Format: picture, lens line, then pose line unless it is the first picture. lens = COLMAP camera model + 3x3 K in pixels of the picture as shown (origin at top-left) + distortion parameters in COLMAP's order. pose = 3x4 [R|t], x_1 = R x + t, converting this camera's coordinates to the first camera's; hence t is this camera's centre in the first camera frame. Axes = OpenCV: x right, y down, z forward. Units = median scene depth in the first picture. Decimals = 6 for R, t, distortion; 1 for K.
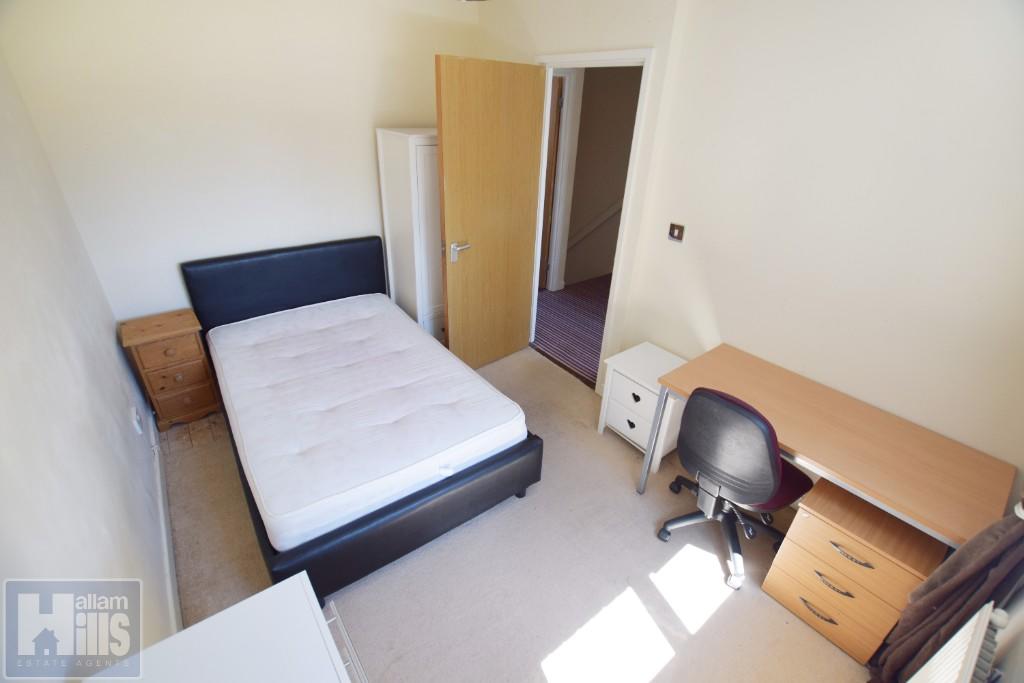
lens RADIAL K [[453.4, 0, 513.9], [0, 453.4, 342.1], [0, 0, 1]] dist [-0.000423, -0.000073]
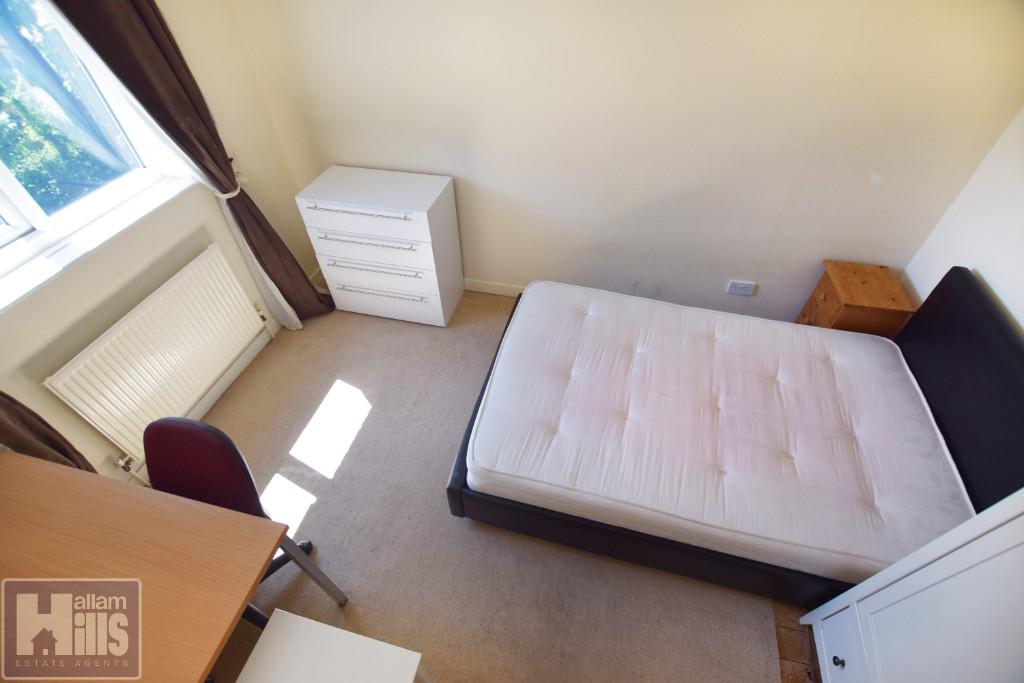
lens RADIAL K [[453.4, 0, 513.9], [0, 453.4, 342.1], [0, 0, 1]] dist [-0.000423, -0.000073]
pose [[-0.781791, 0.427297, -0.454115, 0.265468], [-0.310391, 0.364953, 0.877762, -0.734553], [0.540796, 0.827180, -0.152688, 1.132188]]
